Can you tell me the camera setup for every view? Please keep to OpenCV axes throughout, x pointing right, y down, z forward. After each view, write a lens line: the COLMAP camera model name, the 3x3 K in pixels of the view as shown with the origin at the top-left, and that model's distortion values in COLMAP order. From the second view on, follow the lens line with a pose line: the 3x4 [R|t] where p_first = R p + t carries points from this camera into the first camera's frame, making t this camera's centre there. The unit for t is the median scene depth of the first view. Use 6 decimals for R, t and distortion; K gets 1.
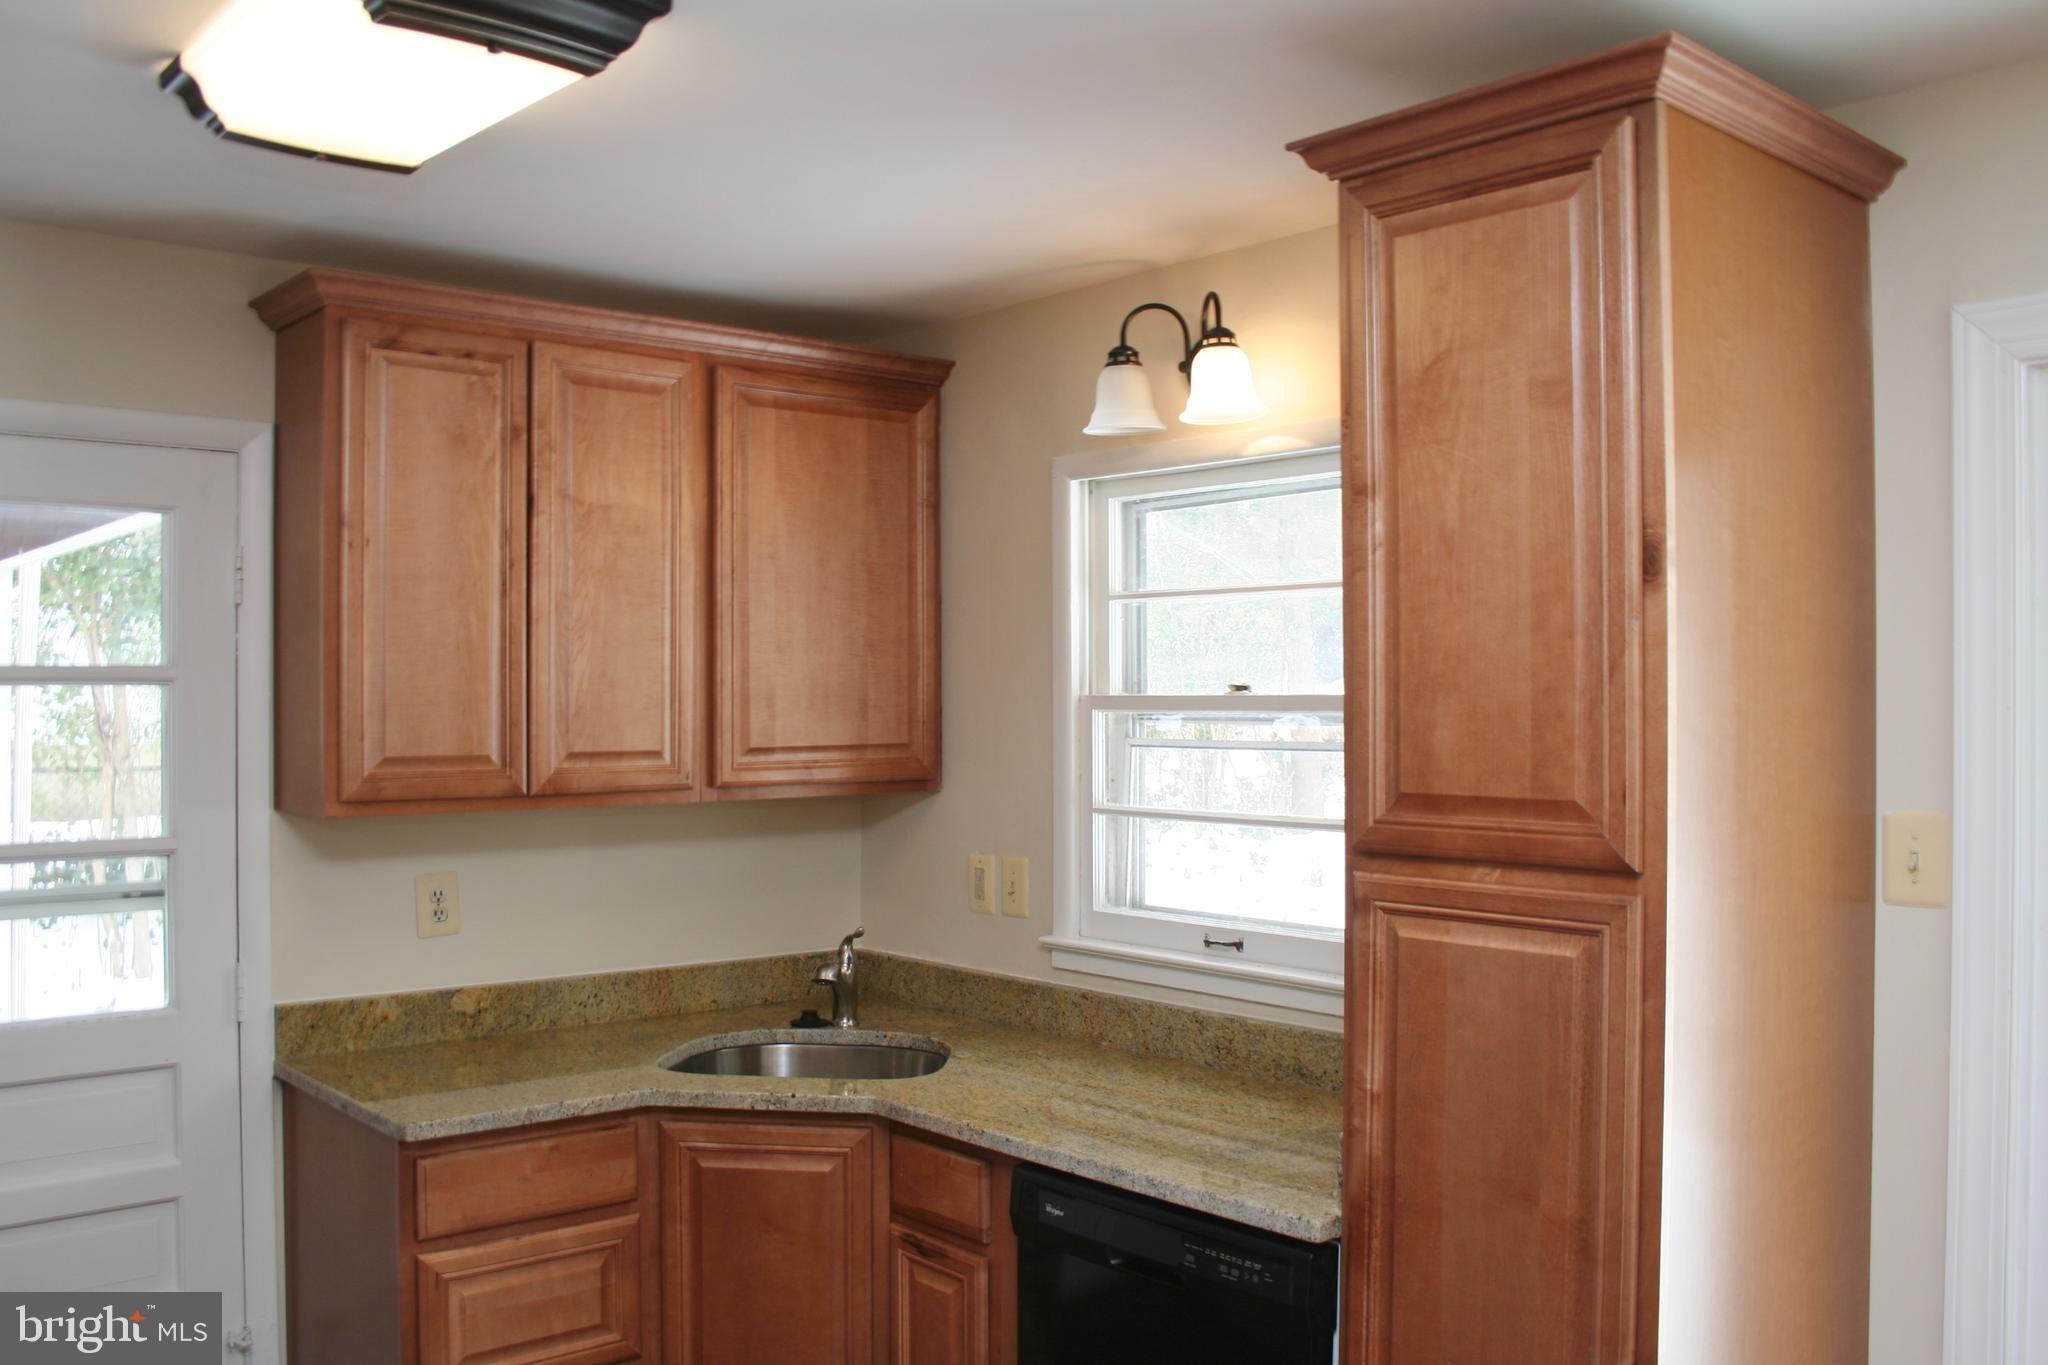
lens RADIAL K [[1741.8, 0, 1001.2], [0, 1741.8, 689.3], [0, 0, 1]] dist [-0.111455, 0.015313]
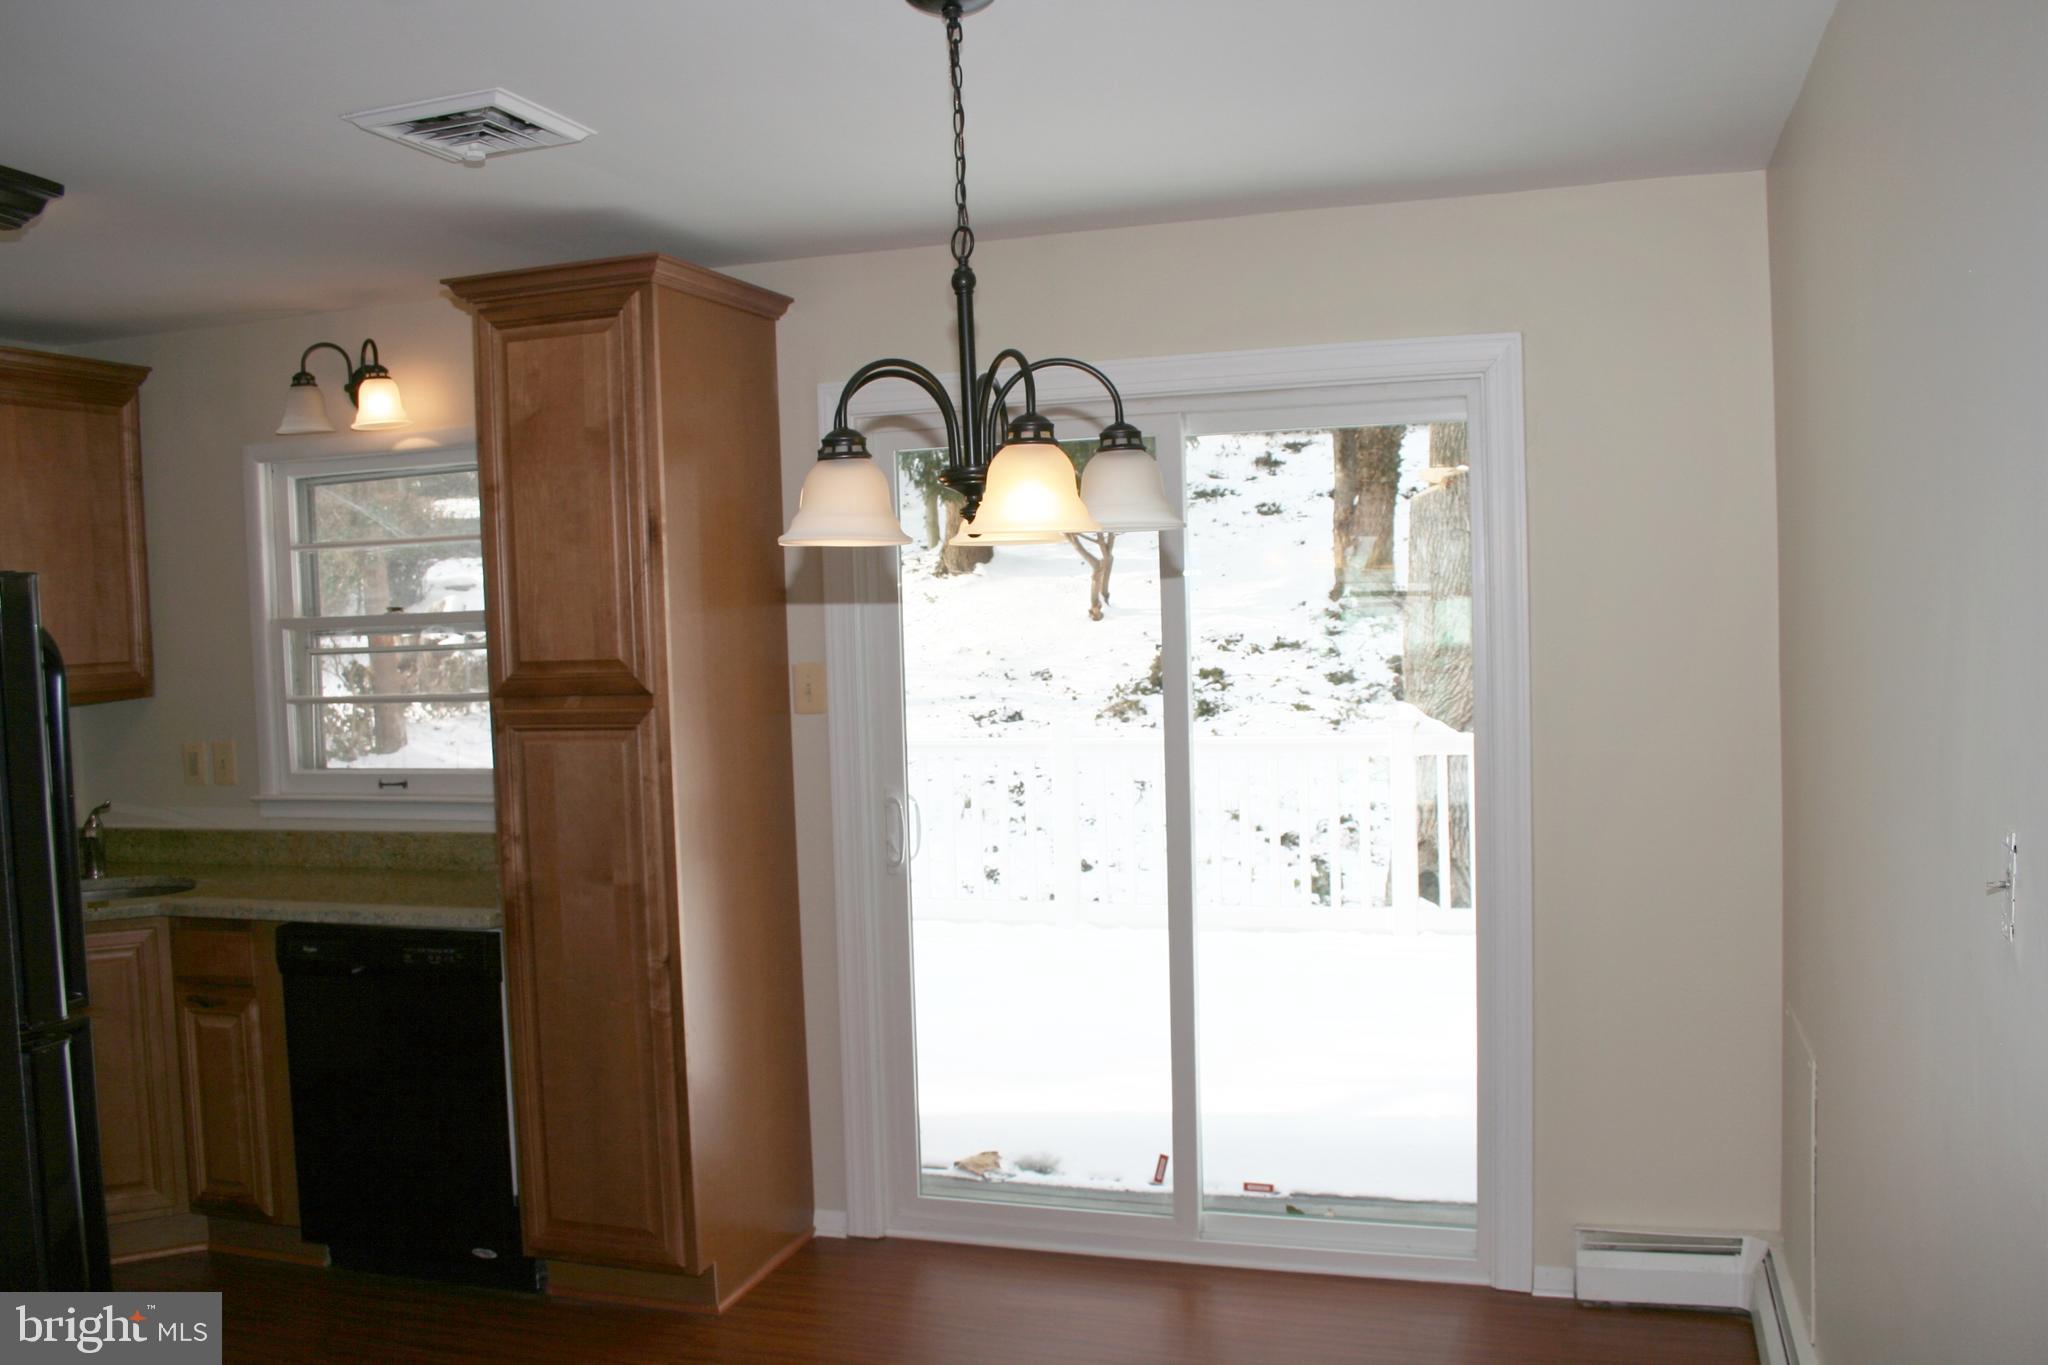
lens RADIAL K [[1741.8, 0, 1001.2], [0, 1741.8, 689.3], [0, 0, 1]] dist [-0.111455, 0.015313]
pose [[0.859466, -0.054011, 0.508332, -0.210554], [0.032103, 0.998143, 0.051776, 0.010625], [-0.510184, -0.028180, 0.859603, -0.652933]]
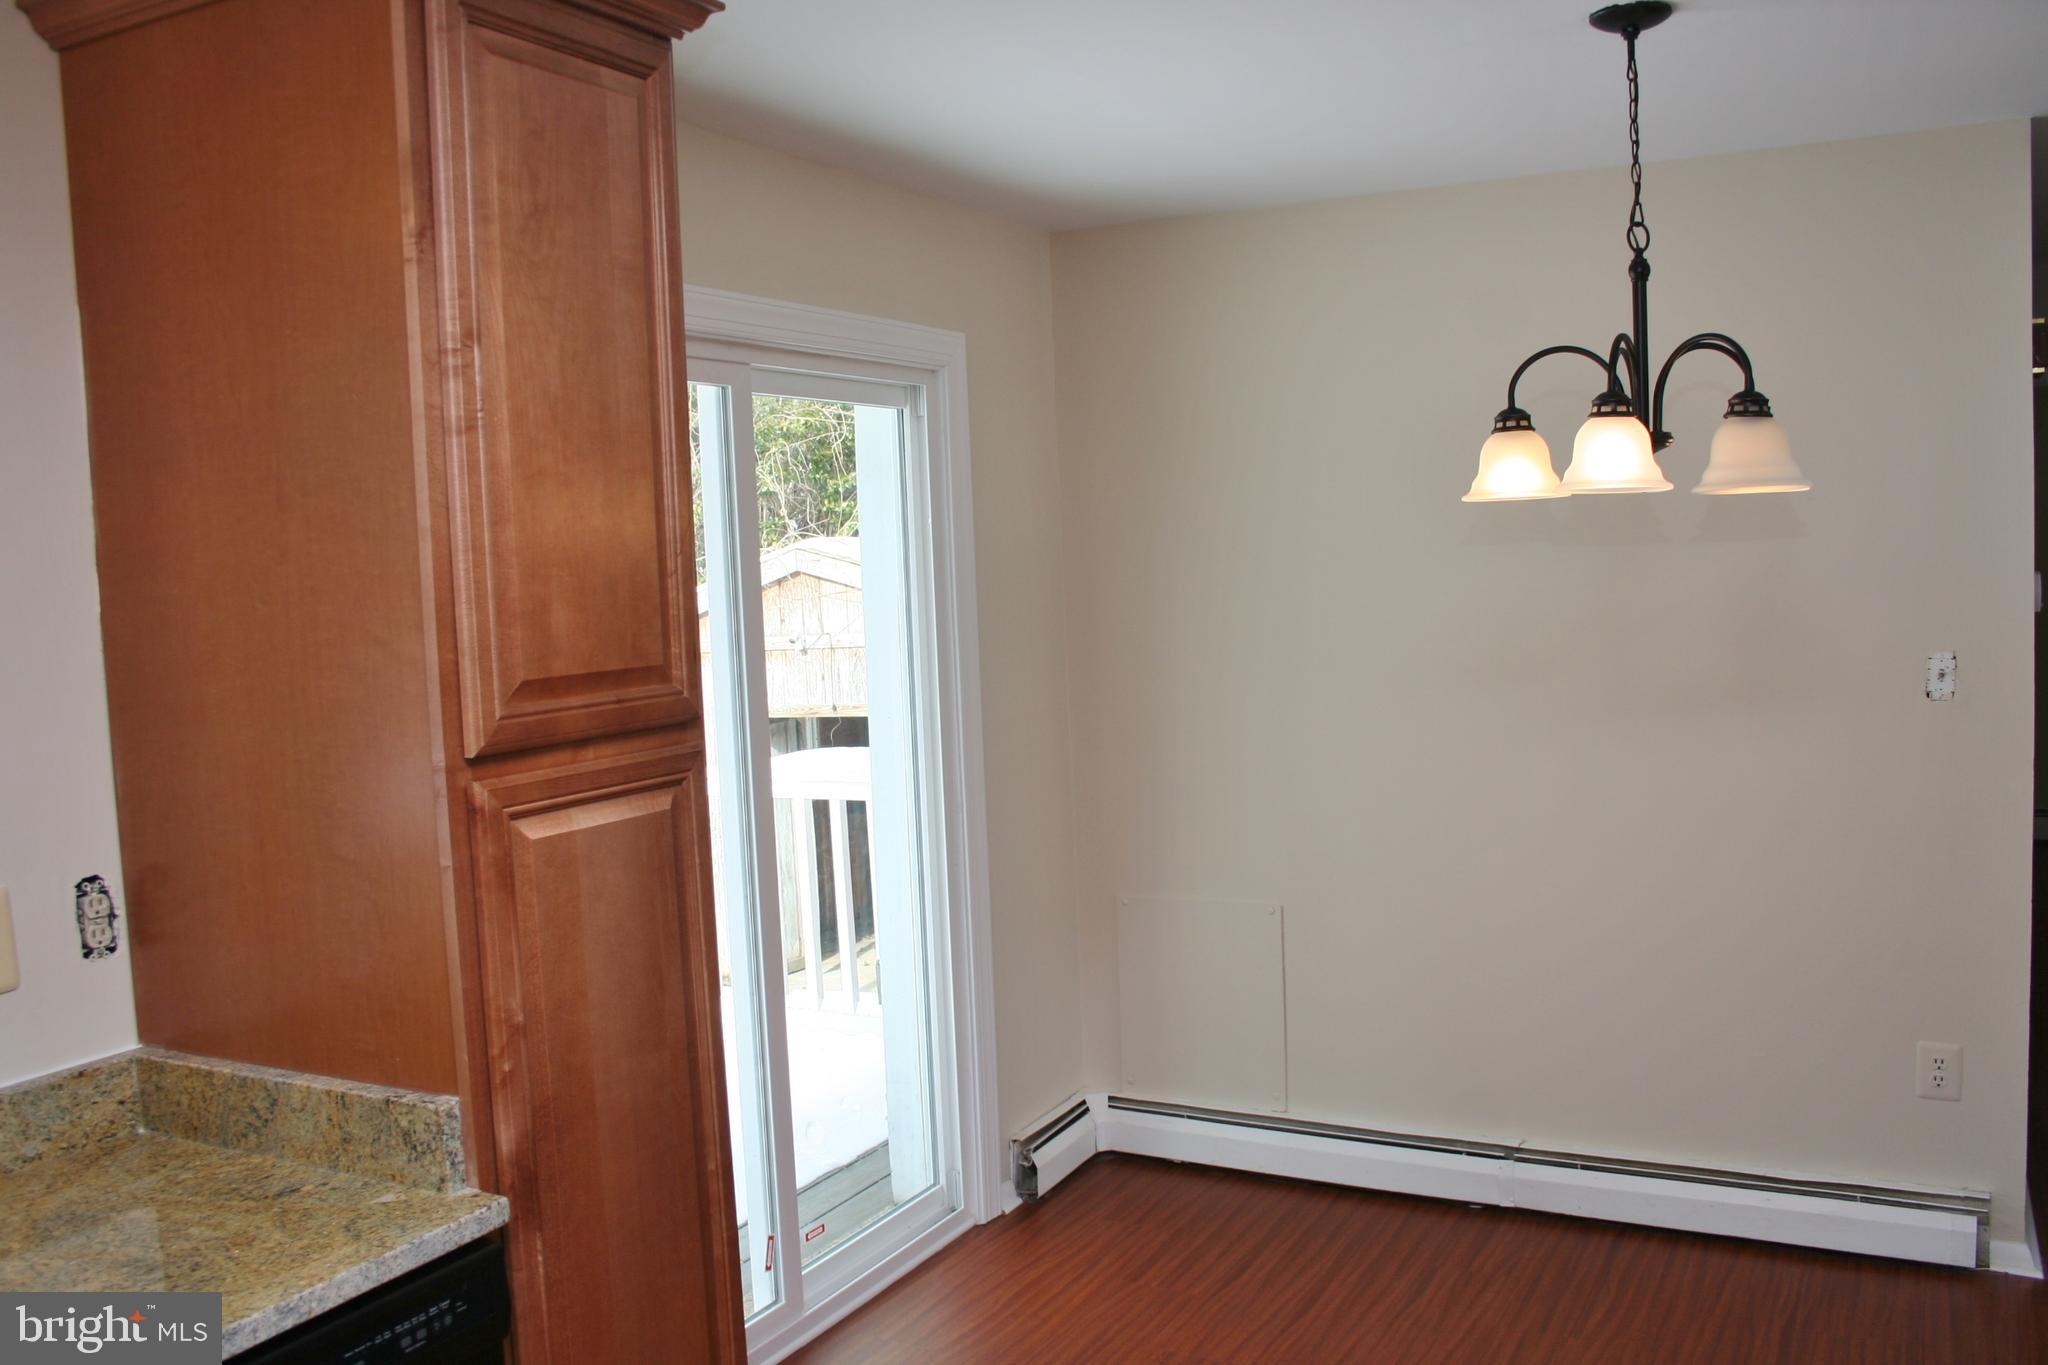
lens RADIAL K [[1806.4, 0, 1024.0], [0, 1806.4, 682.5], [0, 0, 1]] dist [-0.178923, 0.148514]
pose [[-0.380587, -0.051530, 0.923308, -0.632386], [0.036234, 0.996849, 0.070570, 0.004130], [-0.924035, 0.060313, -0.377521, 0.970340]]
